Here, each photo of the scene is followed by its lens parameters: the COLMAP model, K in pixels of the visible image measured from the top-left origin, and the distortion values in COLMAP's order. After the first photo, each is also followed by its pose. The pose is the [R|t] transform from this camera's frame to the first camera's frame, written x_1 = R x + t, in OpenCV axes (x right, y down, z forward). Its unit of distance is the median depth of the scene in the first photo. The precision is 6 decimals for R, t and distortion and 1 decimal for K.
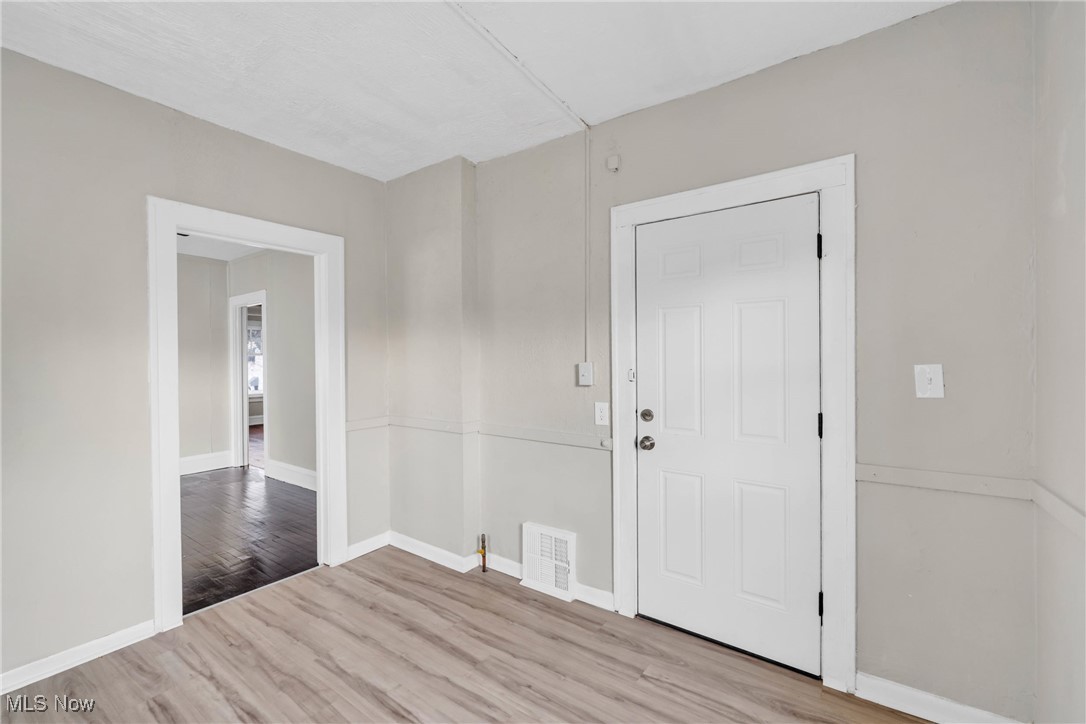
lens RADIAL K [[451.8, 0, 550.1], [0, 451.8, 364.5], [0, 0, 1]] dist [0.000949, 0.000243]
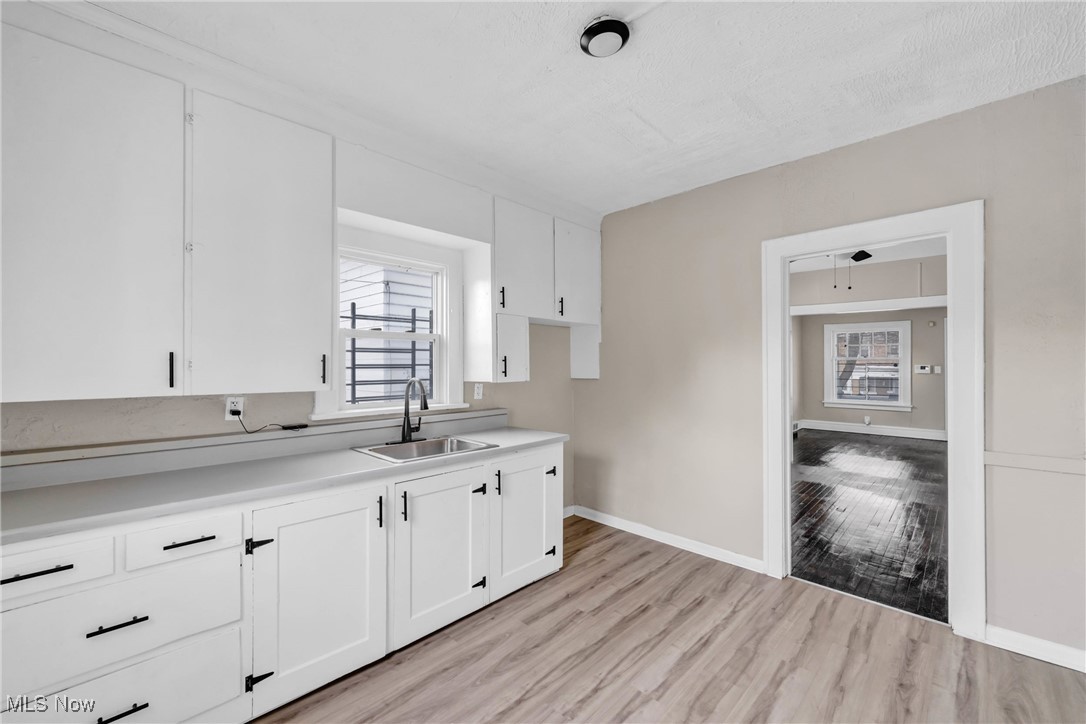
lens RADIAL K [[451.8, 0, 550.1], [0, 451.8, 364.5], [0, 0, 1]] dist [0.000949, 0.000243]
pose [[-0.142764, 0.005293, -0.989743, 0.528563], [-0.010781, 0.999918, 0.006903, -0.013860], [0.989698, 0.011656, -0.142696, 0.584079]]
